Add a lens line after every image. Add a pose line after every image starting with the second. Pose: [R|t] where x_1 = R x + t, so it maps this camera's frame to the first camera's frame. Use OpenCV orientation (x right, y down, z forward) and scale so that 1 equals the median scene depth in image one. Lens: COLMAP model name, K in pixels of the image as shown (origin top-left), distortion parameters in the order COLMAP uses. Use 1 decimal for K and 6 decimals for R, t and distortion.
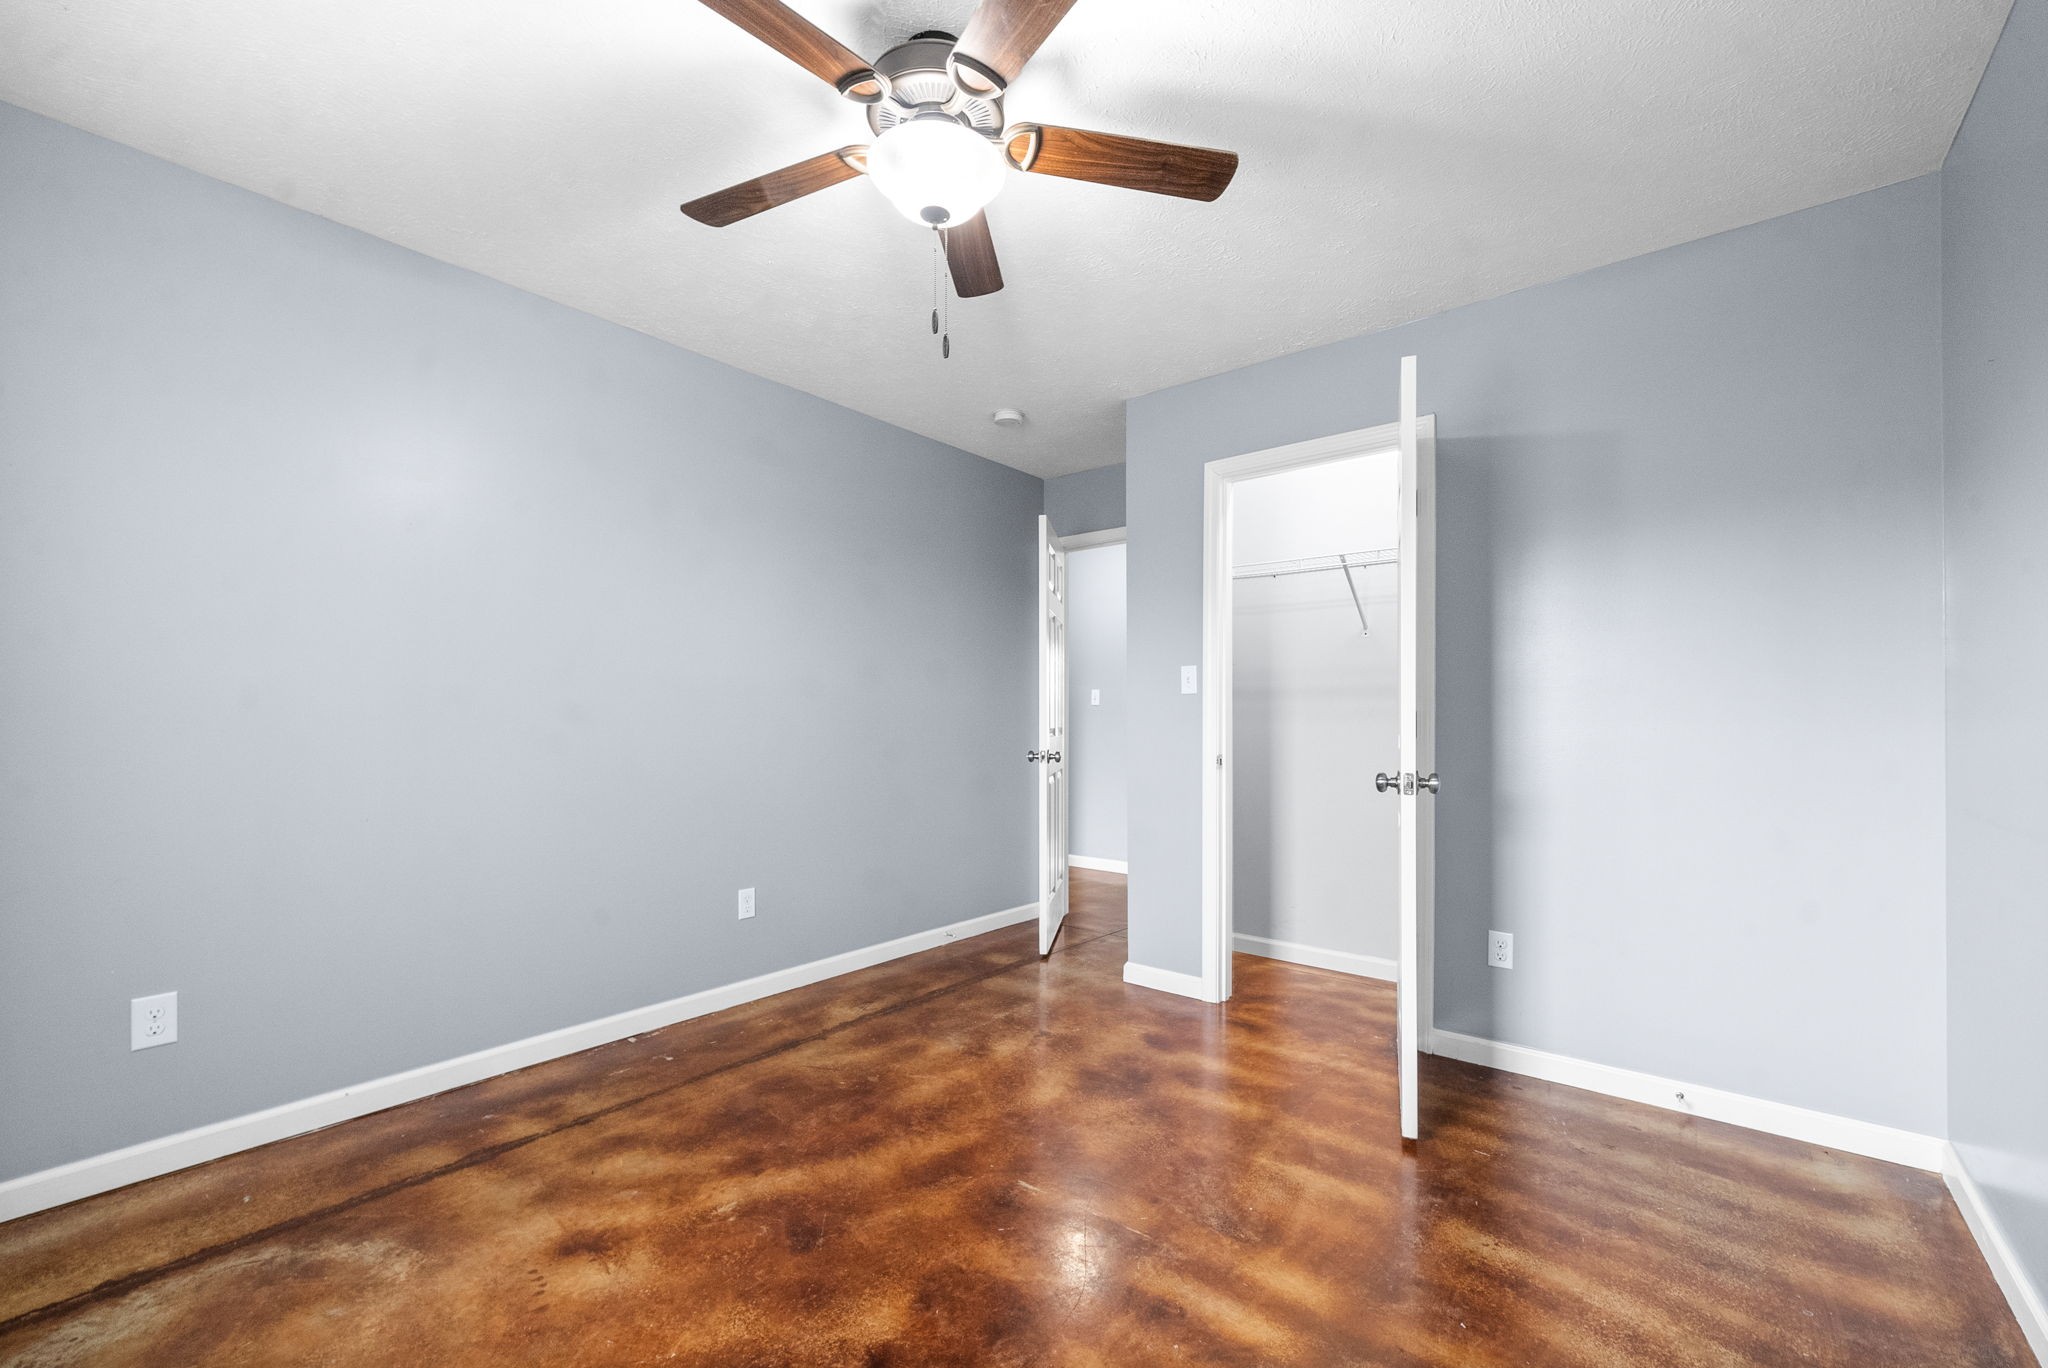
lens RADIAL K [[830.3, 0, 1018.8], [0, 830.3, 695.6], [0, 0, 1]] dist [0.001613, 0.000080]
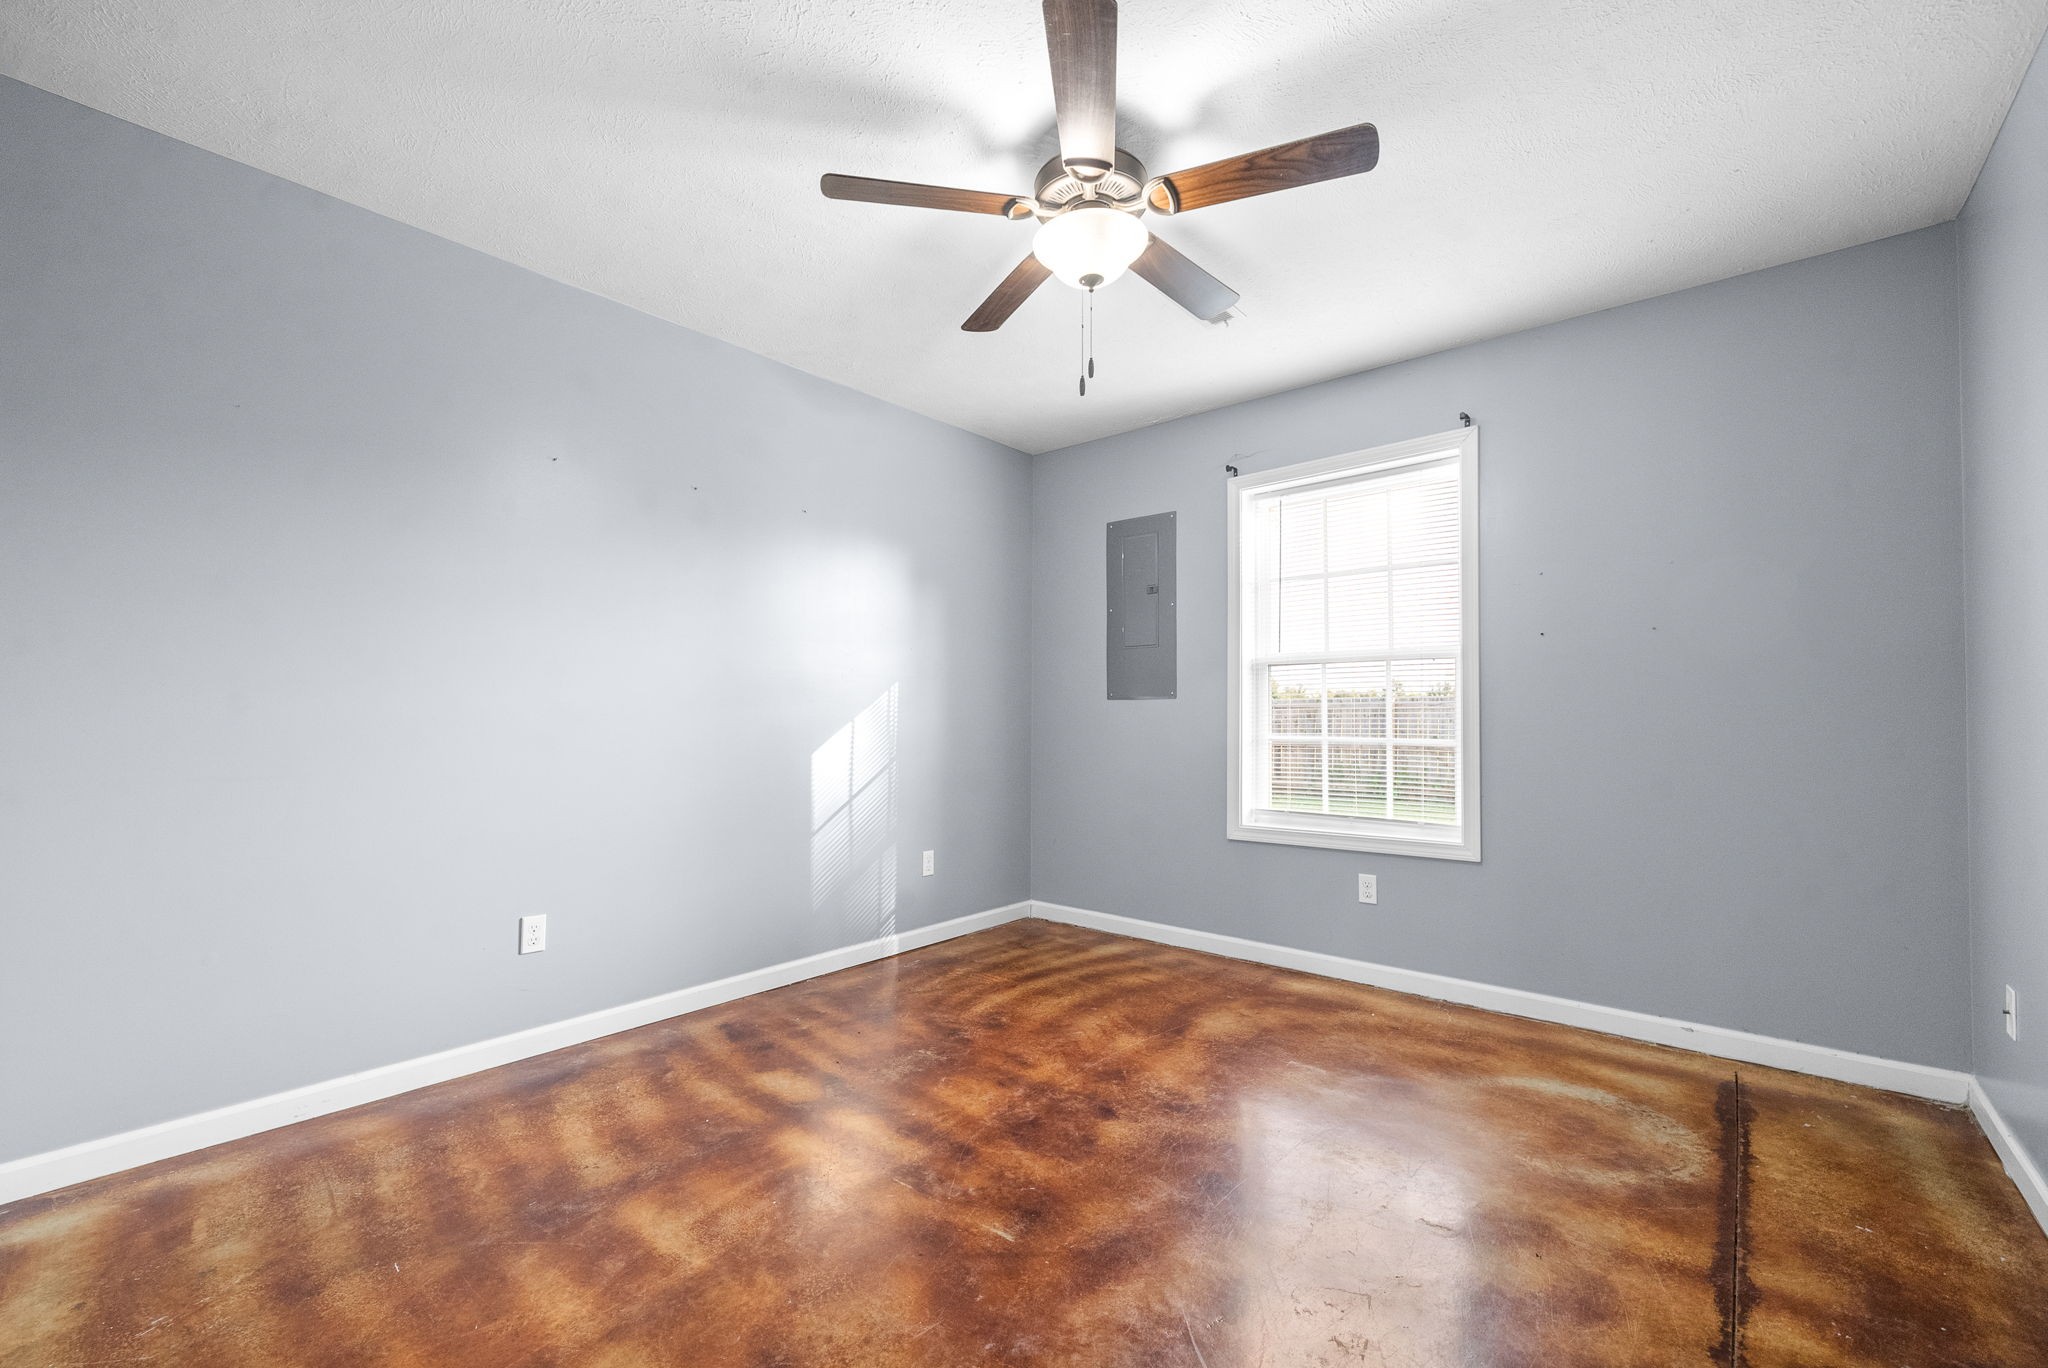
lens RADIAL K [[830.3, 0, 1018.8], [0, 830.3, 695.6], [0, 0, 1]] dist [0.001613, 0.000080]
pose [[-0.999858, -0.005655, 0.015865, -0.017571], [-0.006415, 0.998814, -0.048255, 0.077938], [-0.015573, -0.048350, -0.998709, 2.091197]]
